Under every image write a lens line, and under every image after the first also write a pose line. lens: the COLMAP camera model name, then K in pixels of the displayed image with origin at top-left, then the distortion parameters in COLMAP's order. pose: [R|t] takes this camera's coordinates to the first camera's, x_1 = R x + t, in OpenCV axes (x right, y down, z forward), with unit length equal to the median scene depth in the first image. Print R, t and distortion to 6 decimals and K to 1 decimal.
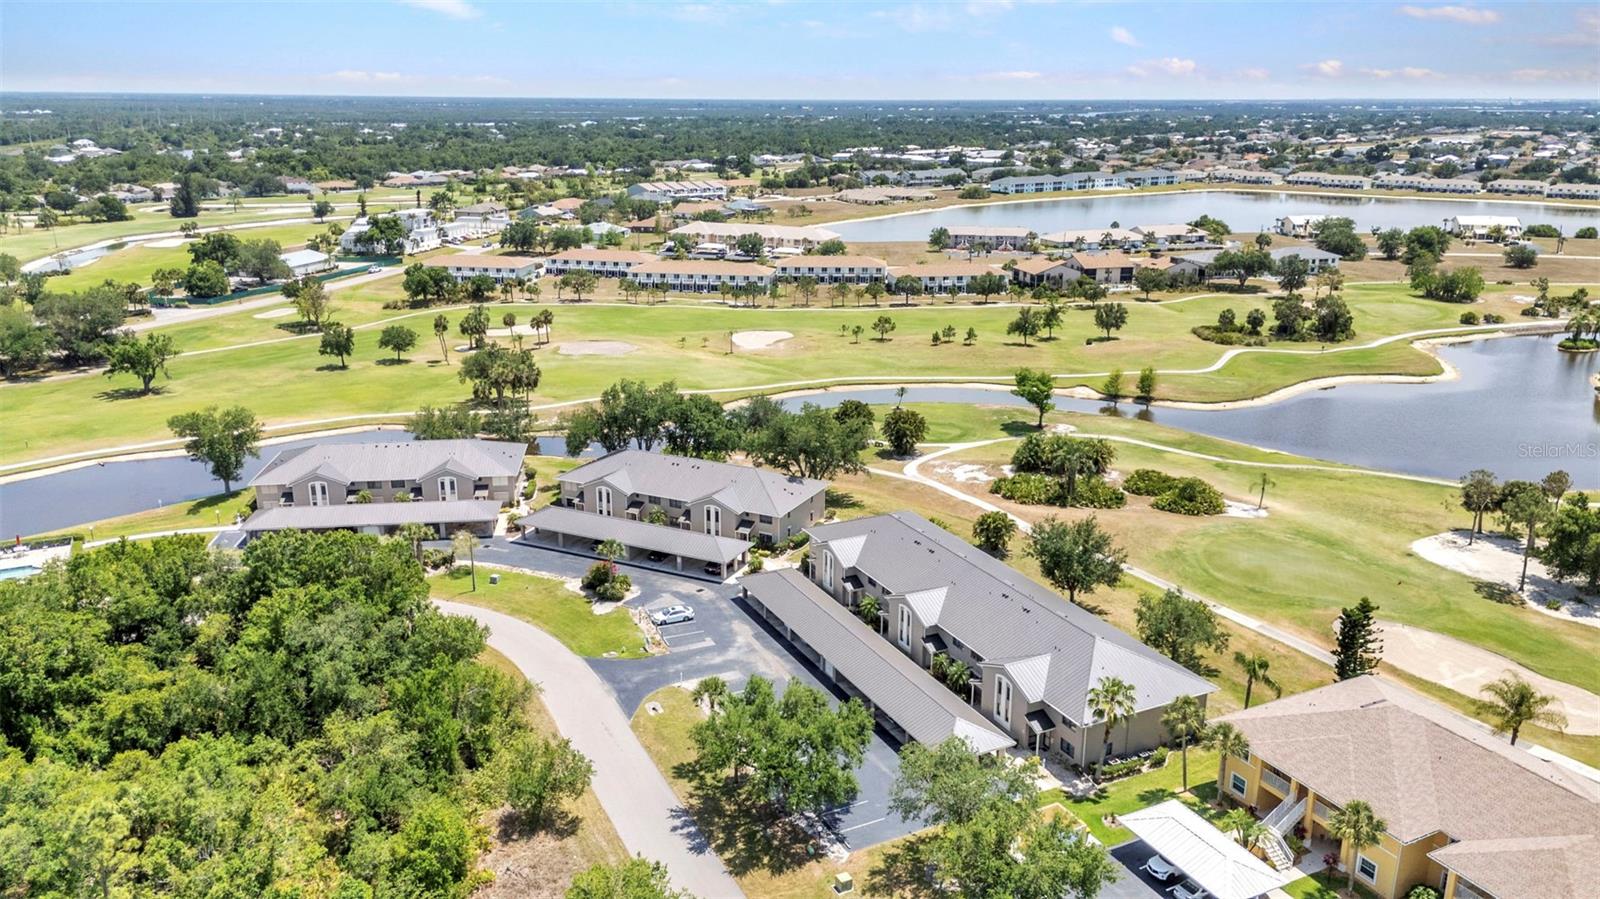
lens RADIAL K [[1173.2, 0, 800.0], [0, 1173.2, 449.5], [0, 0, 1]] dist [0.073061, -0.068172]
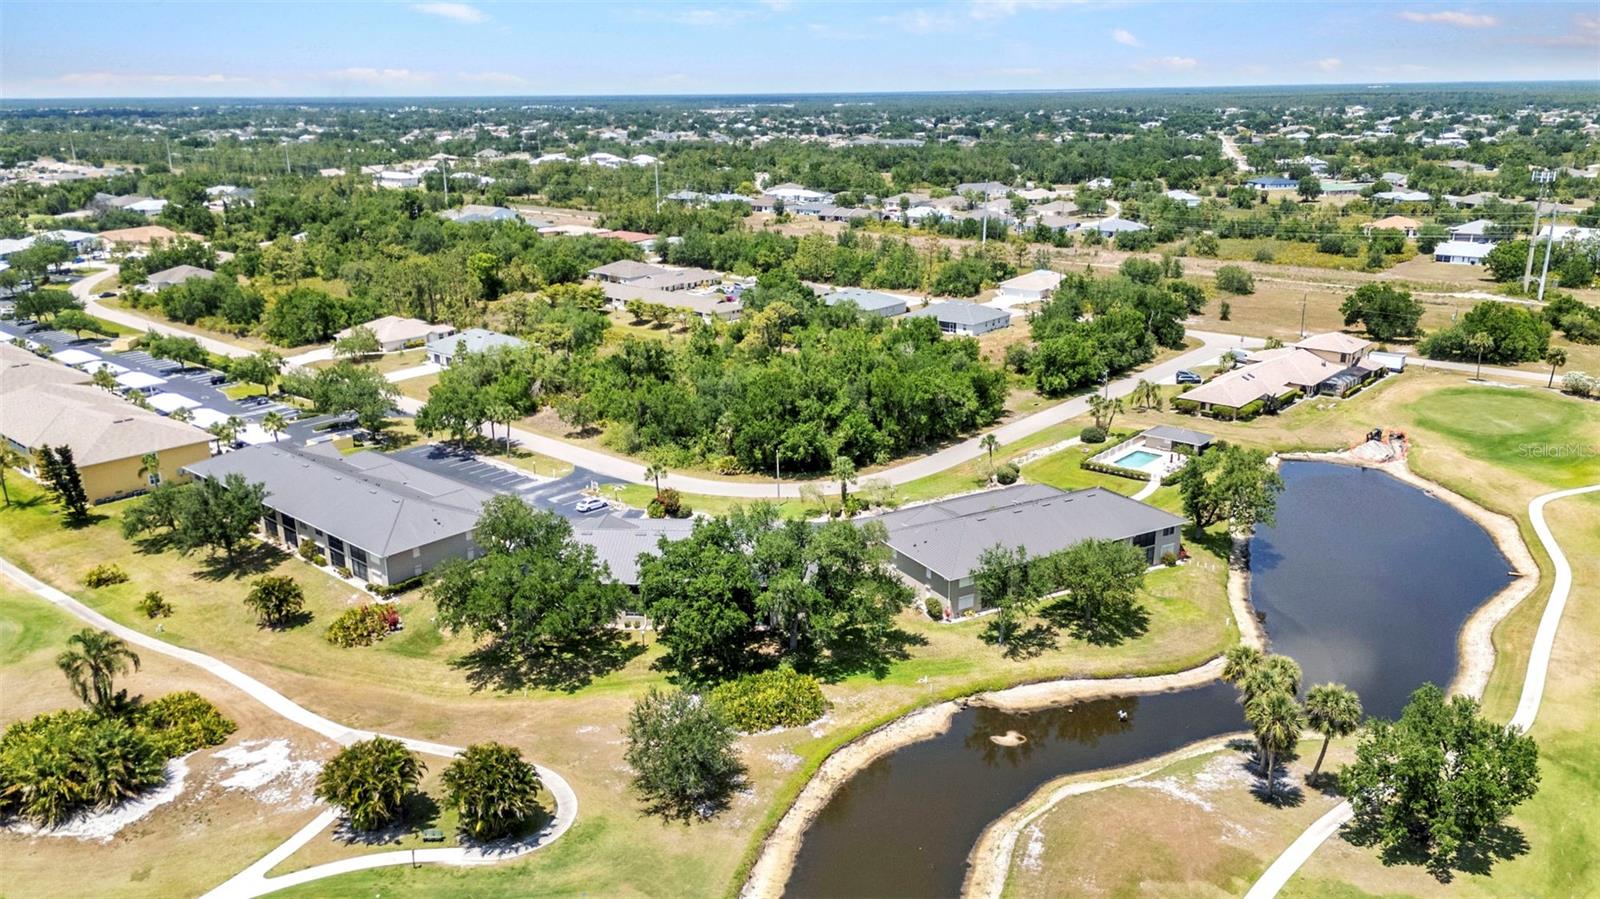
lens RADIAL K [[1173.2, 0, 800.0], [0, 1173.2, 449.5], [0, 0, 1]] dist [0.073061, -0.068172]
pose [[-0.928020, 0.114331, -0.354551, 0.055717], [-0.099556, 0.841009, 0.531782, -0.269096], [0.358980, 0.528802, -0.769092, 0.911685]]
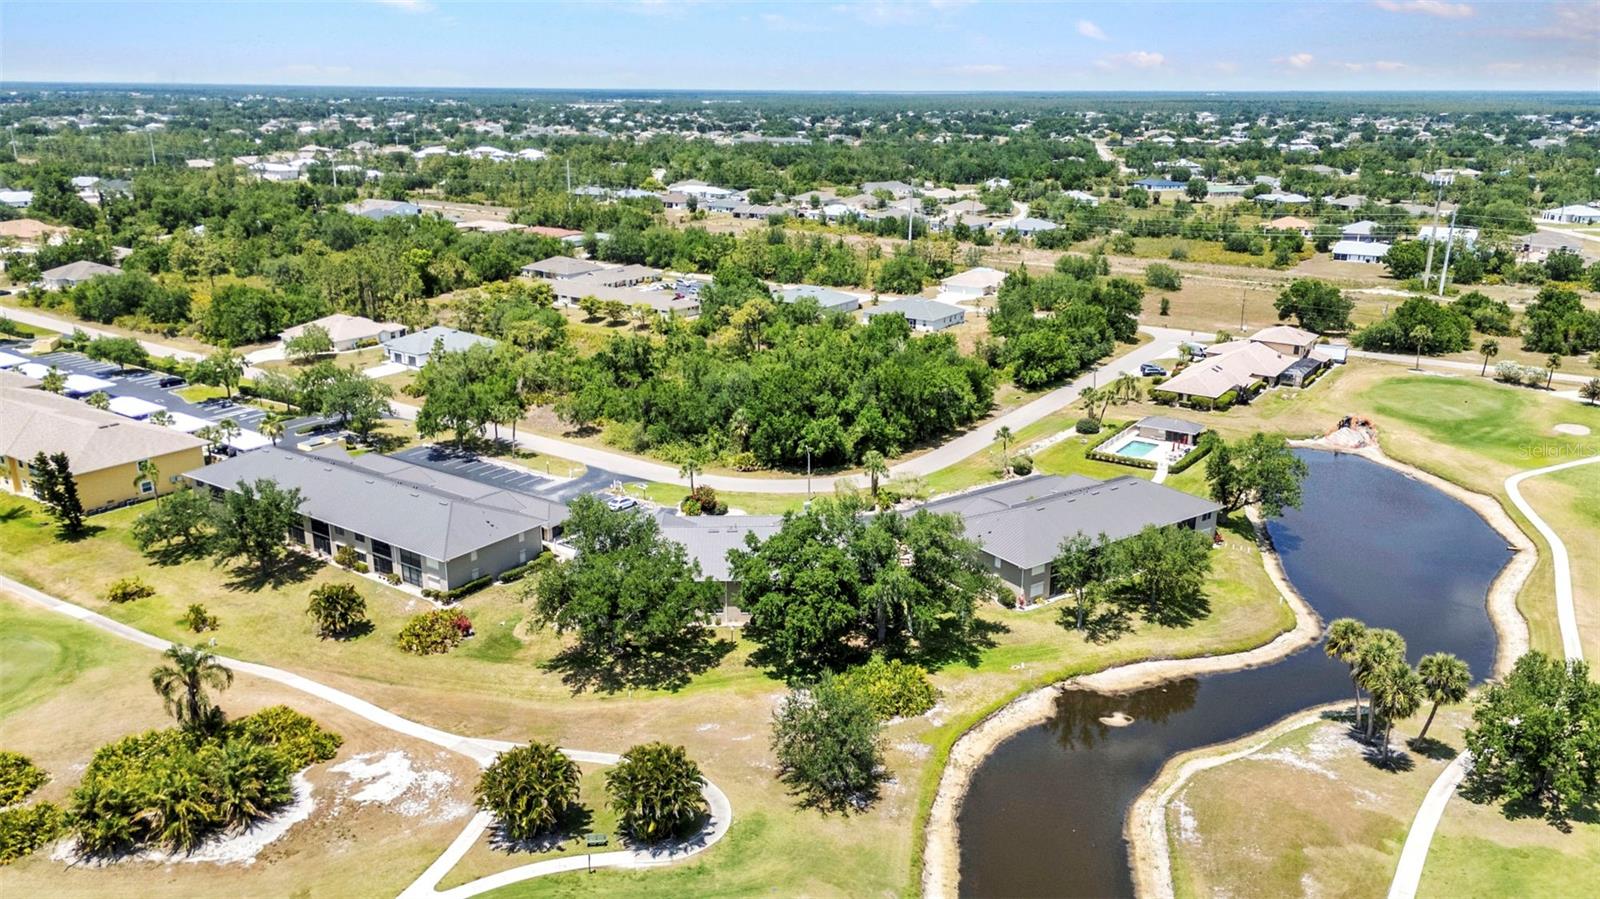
lens RADIAL K [[1173.2, 0, 800.0], [0, 1173.2, 449.5], [0, 0, 1]] dist [0.073061, -0.068172]
pose [[-0.880177, 0.130396, -0.456384, 0.127941], [-0.144626, 0.842123, 0.519531, -0.259559], [0.452076, 0.523284, -0.722358, 0.882202]]
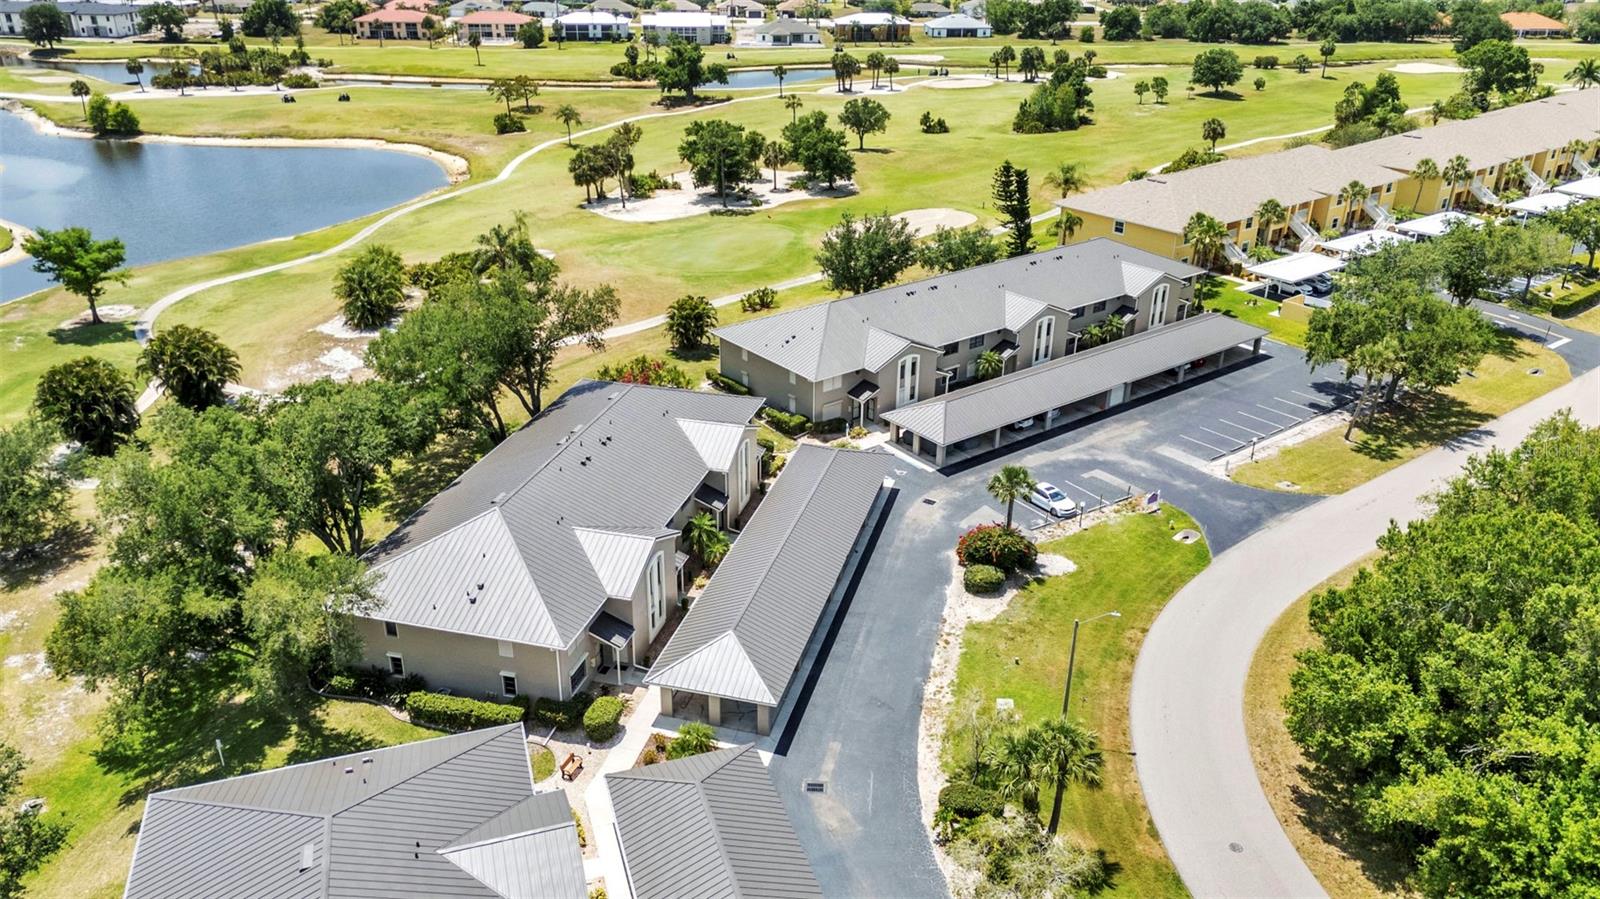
lens RADIAL K [[1175.6, 0, 800.0], [0, 1175.6, 449.5], [0, 0, 1]] dist [0.065912, -0.058583]
pose [[-0.190062, -0.414637, 0.889917, -0.298611], [0.274590, 0.847814, 0.453665, -0.099922], [-0.942591, 0.330587, -0.047282, 0.523871]]
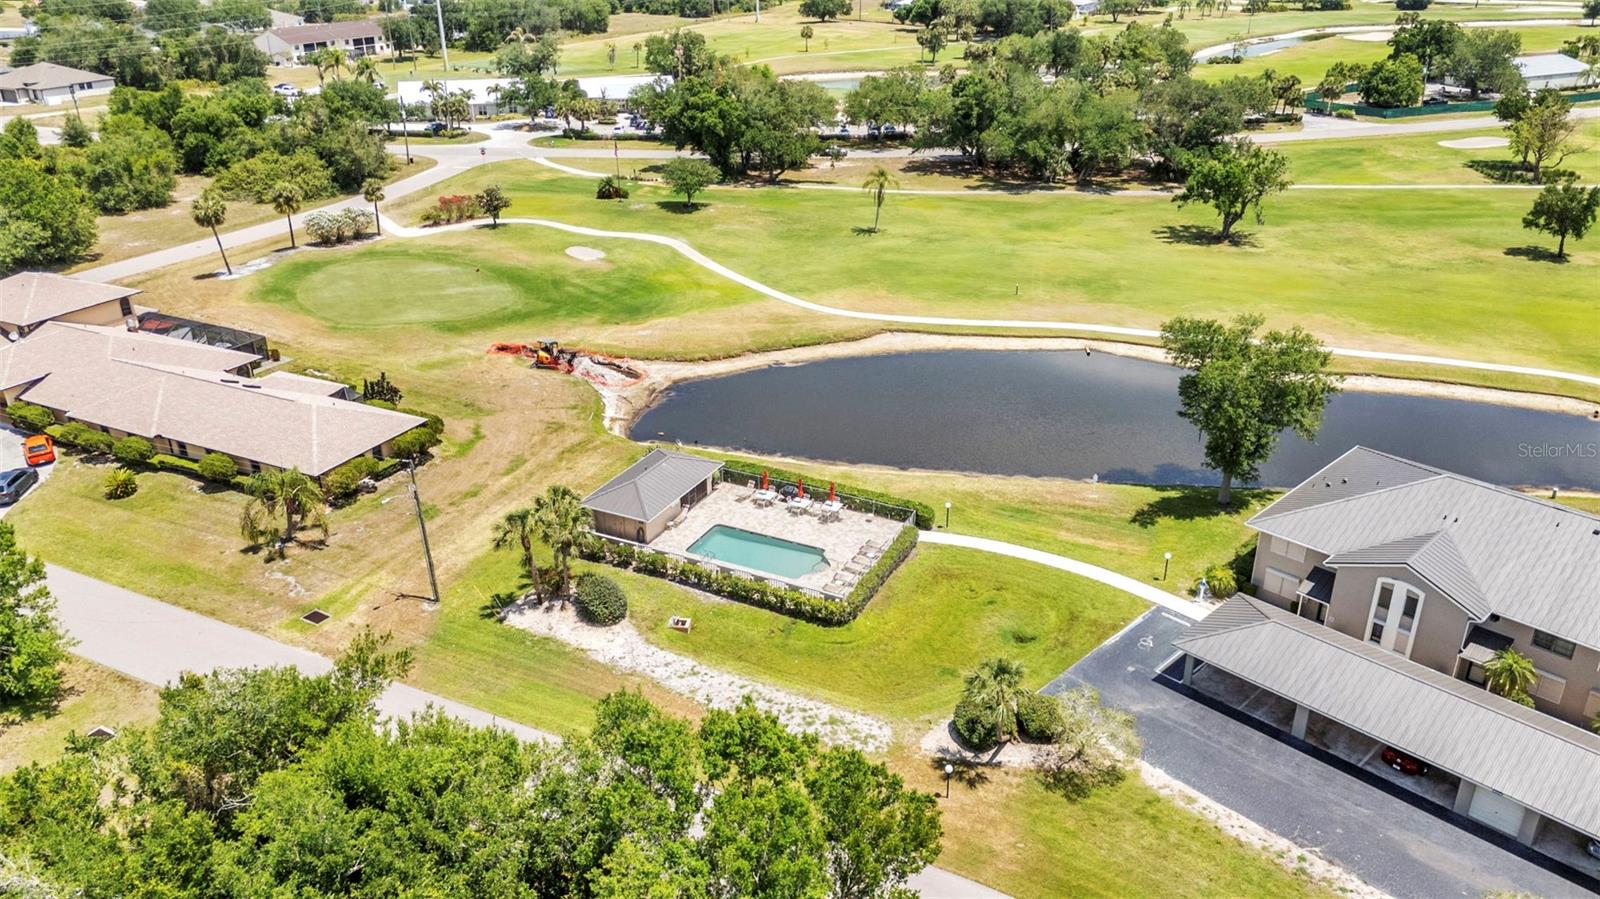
lens RADIAL K [[1175.6, 0, 800.0], [0, 1175.6, 449.5], [0, 0, 1]] dist [0.065912, -0.058583]
pose [[0.596945, 0.329282, -0.731594, -0.140511], [-0.222486, 0.944070, 0.243377, -0.036588], [0.770816, 0.017487, 0.636818, 0.331177]]
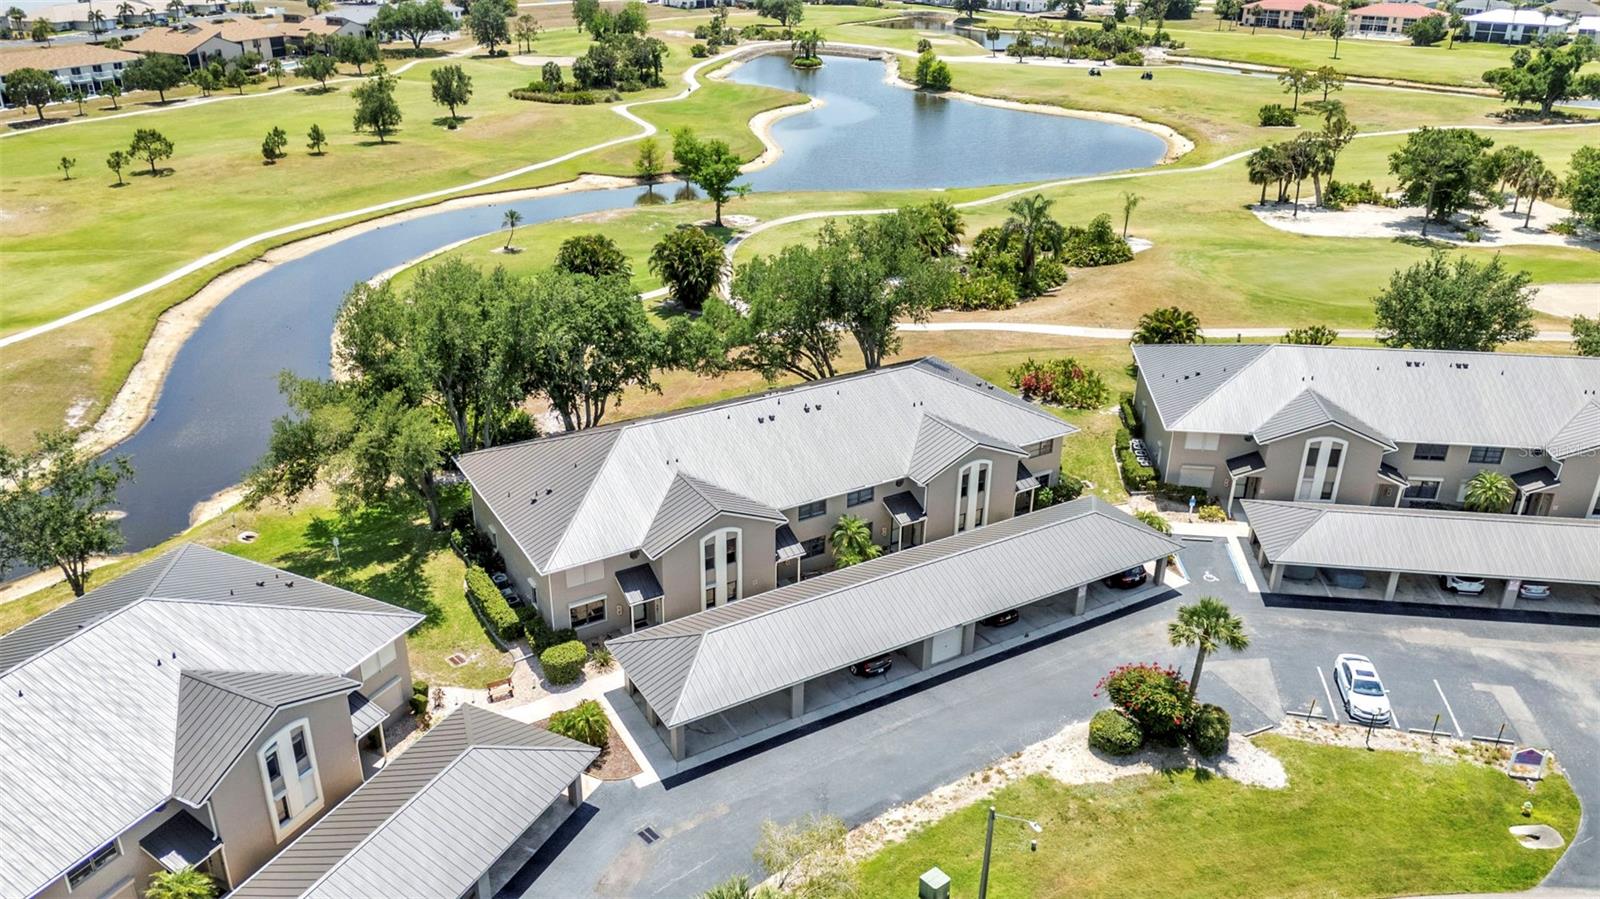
lens RADIAL K [[1175.6, 0, 800.0], [0, 1175.6, 449.5], [0, 0, 1]] dist [0.065912, -0.058583]
pose [[0.546062, -0.353311, 0.759597, -0.239408], [0.233426, 0.934976, 0.267079, -0.049328], [-0.804567, 0.031468, 0.593027, 0.410021]]
